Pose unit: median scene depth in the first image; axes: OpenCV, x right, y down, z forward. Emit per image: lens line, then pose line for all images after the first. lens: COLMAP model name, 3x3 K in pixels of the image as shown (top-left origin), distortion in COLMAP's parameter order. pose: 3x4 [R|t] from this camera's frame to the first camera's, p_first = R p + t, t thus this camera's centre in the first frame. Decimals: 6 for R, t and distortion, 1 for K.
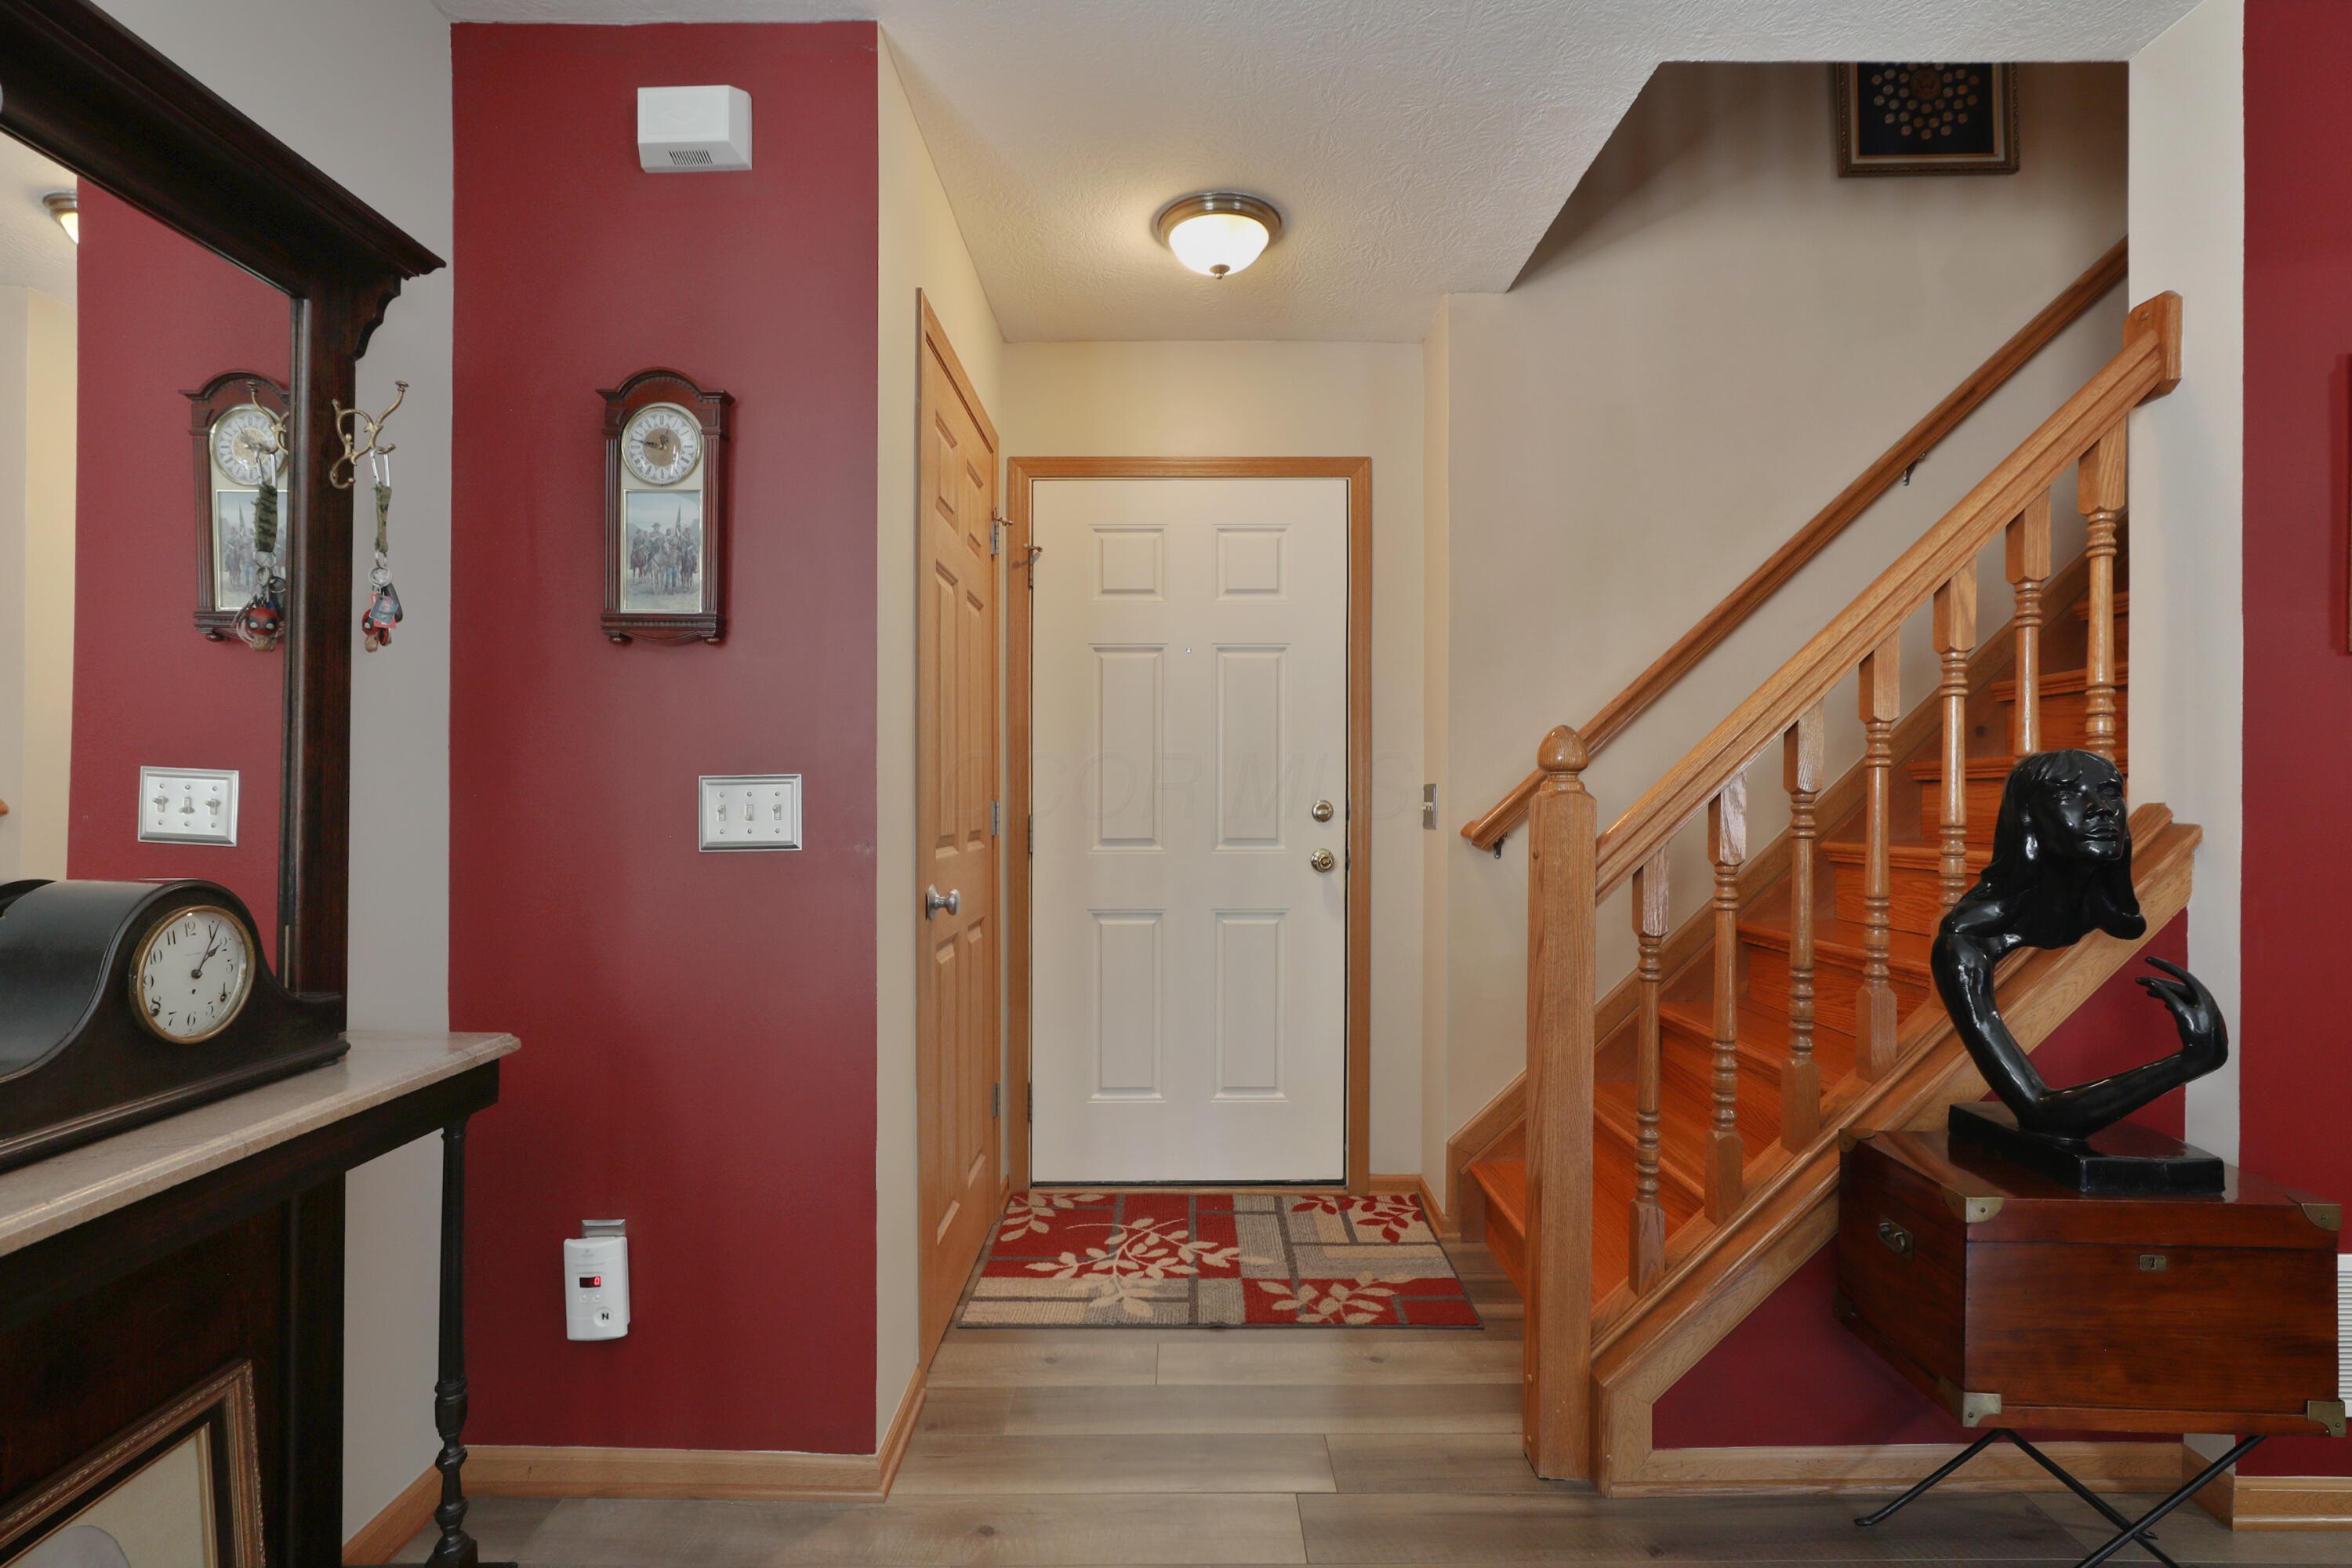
lens RADIAL K [[1109.1, 0, 1168.9], [0, 1109.1, 795.9], [0, 0, 1]] dist [-0.055179, 0.016921]
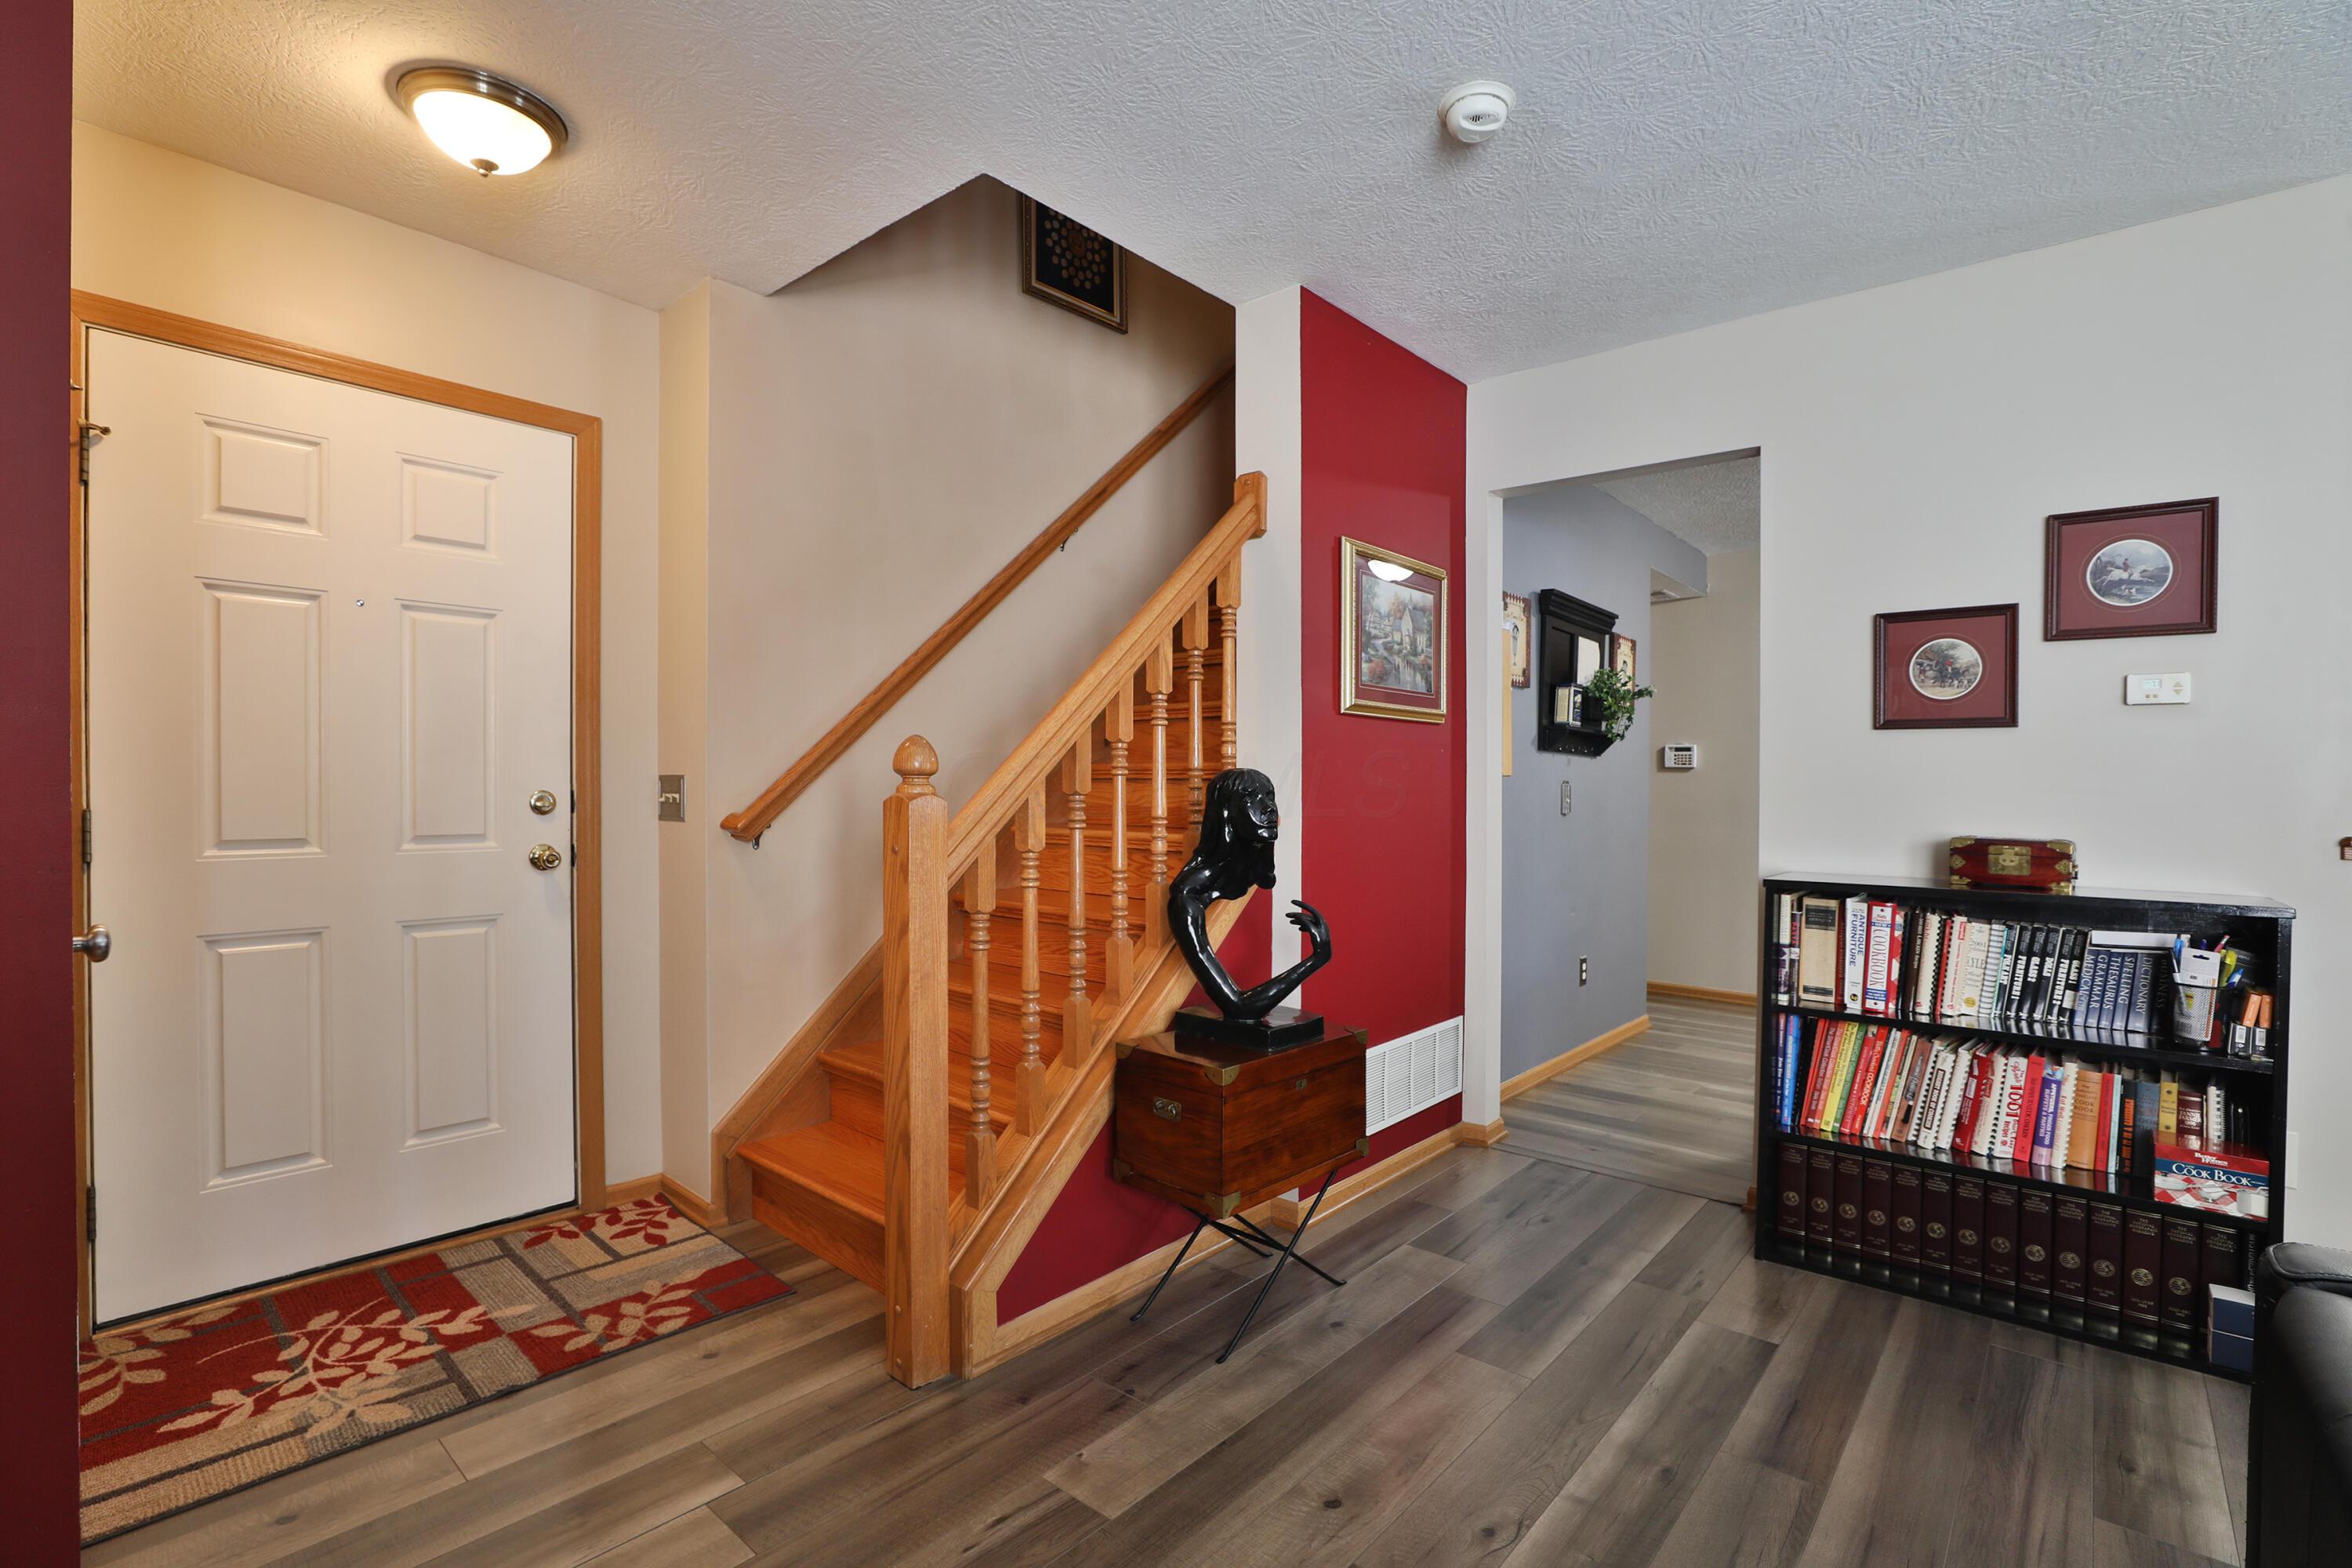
lens RADIAL K [[1065.7, 0, 1217.7], [0, 1065.7, 815.9], [0, 0, 1]] dist [-0.052347, 0.008692]
pose [[0.623673, -0.014607, 0.781549, -0.207114], [-0.017567, 0.999311, 0.032696, -0.014171], [-0.781488, -0.034121, 0.622987, 0.048006]]
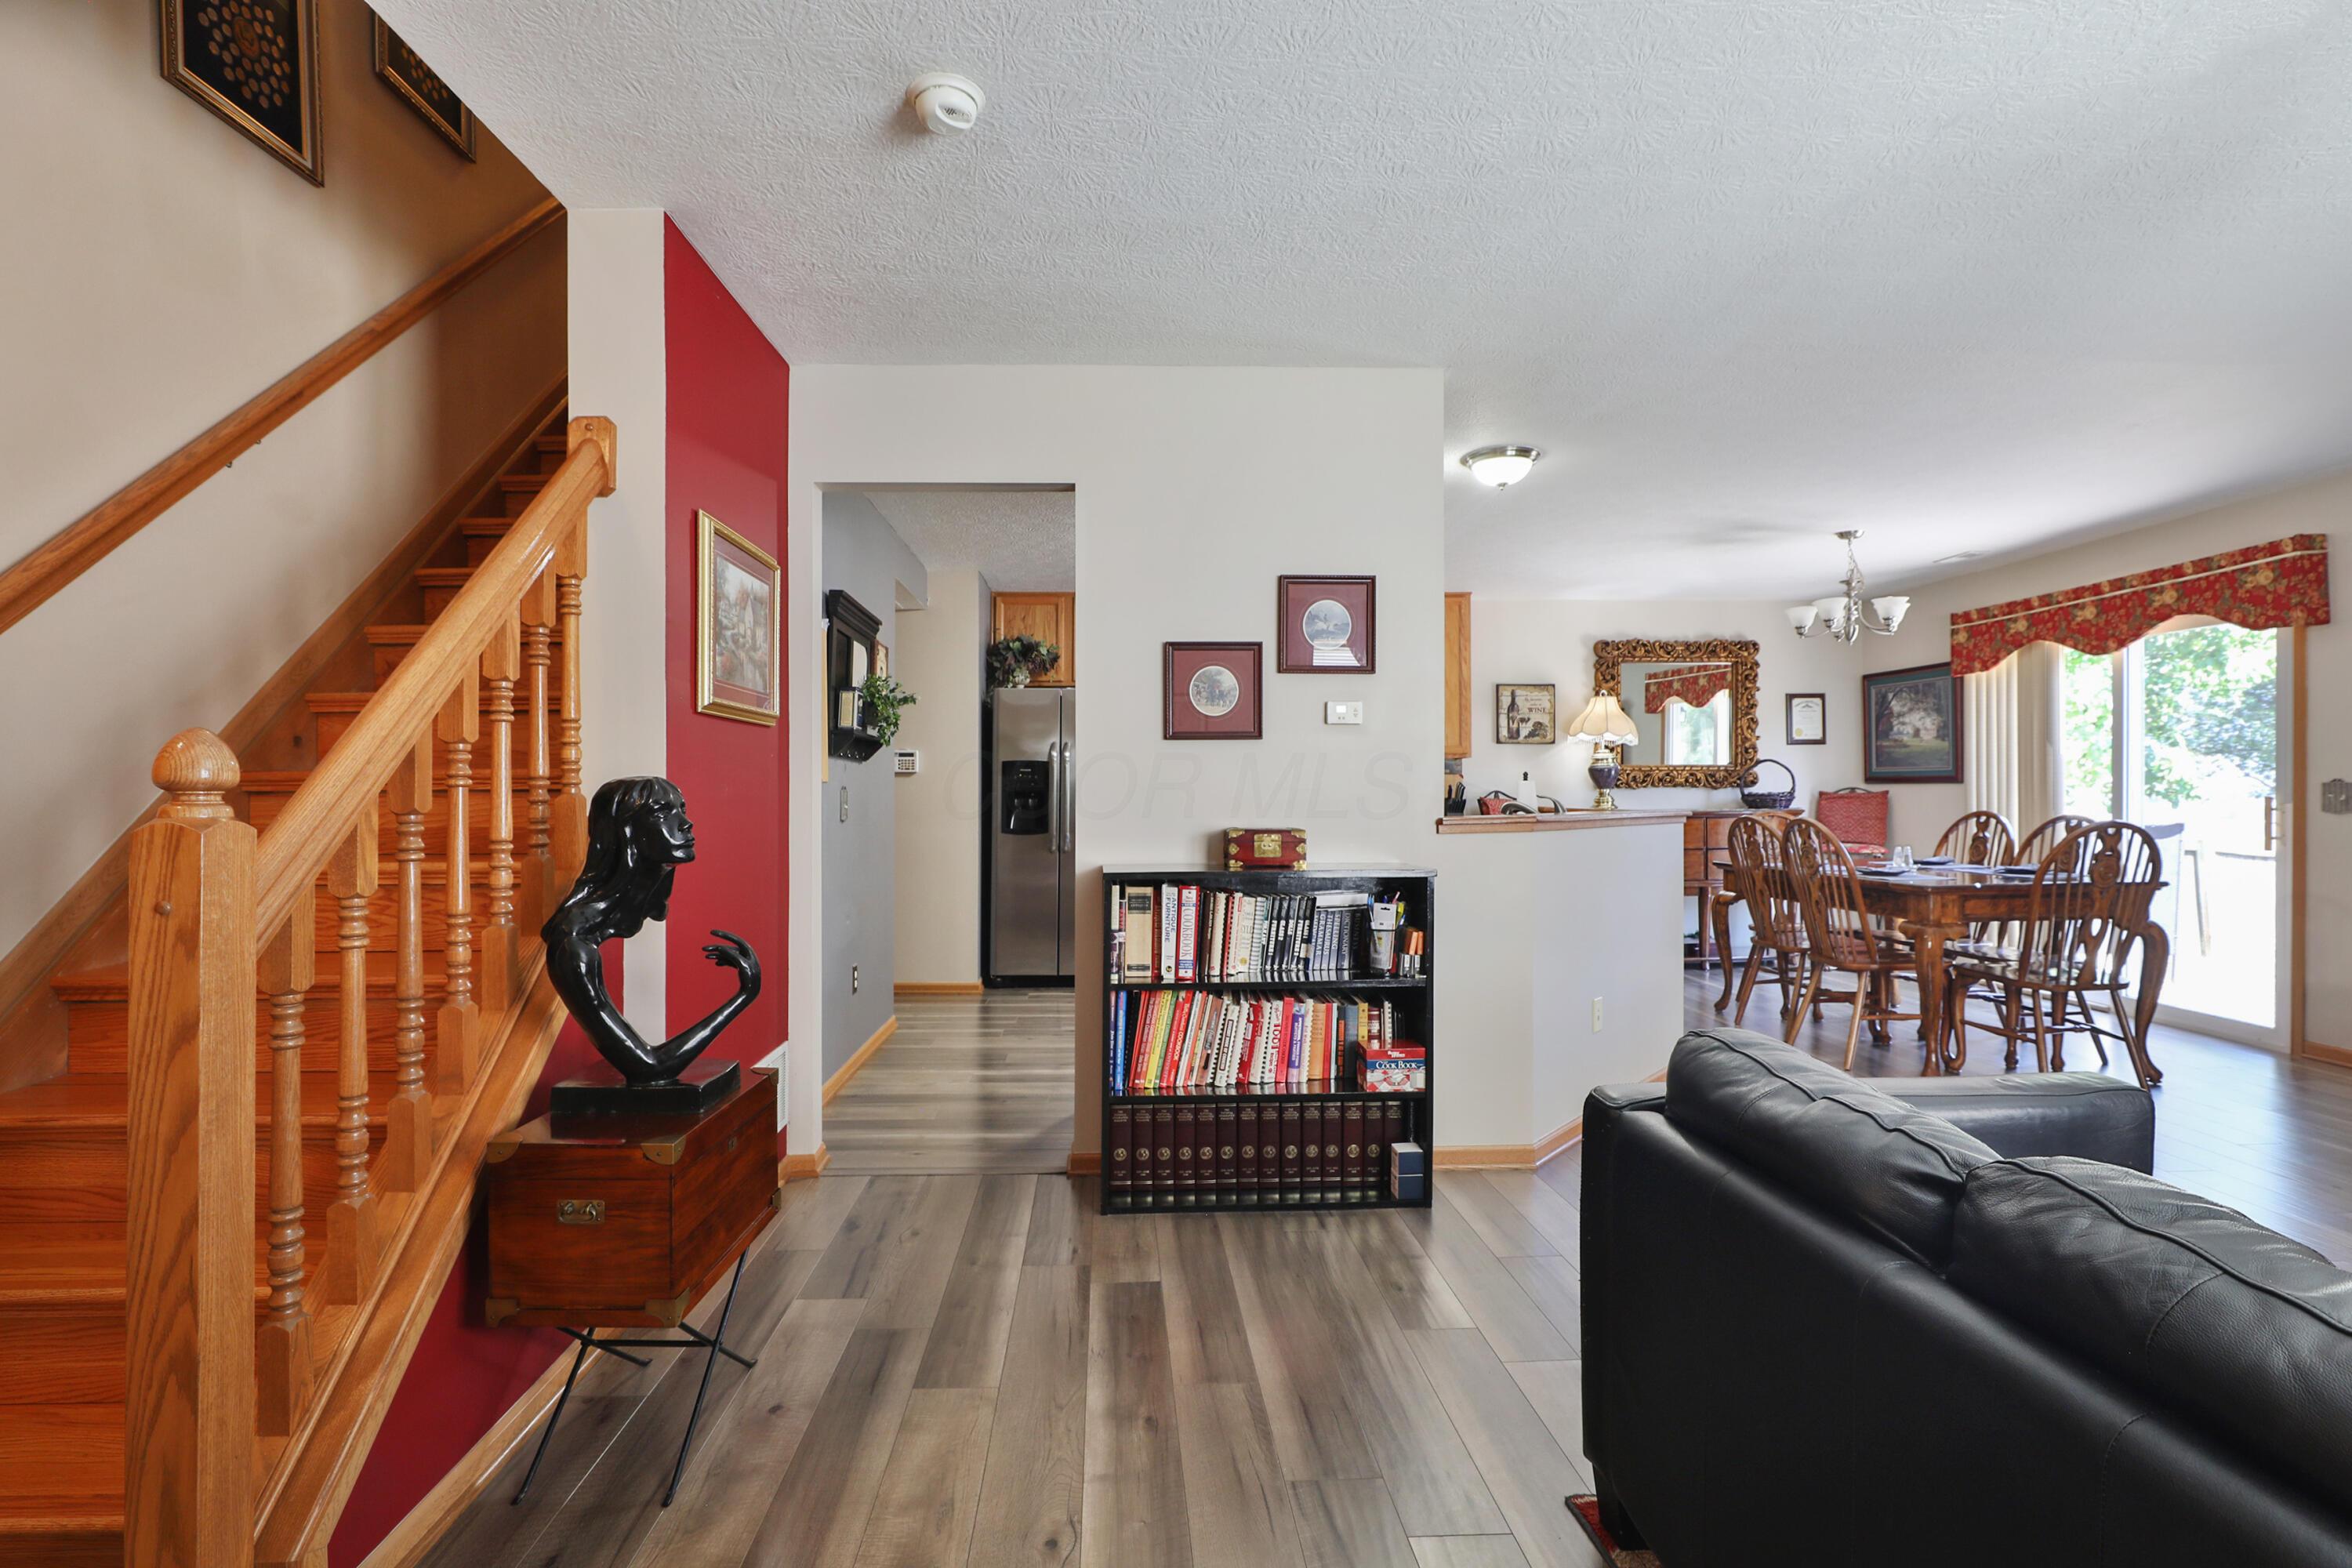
lens RADIAL K [[1065.7, 0, 1217.7], [0, 1065.7, 815.9], [0, 0, 1]] dist [-0.052347, 0.008692]
pose [[-0.069183, -0.018562, 0.997431, -0.239551], [-0.001353, 0.999828, 0.018513, -0.011767], [-0.997603, -0.000069, -0.069197, 0.236856]]
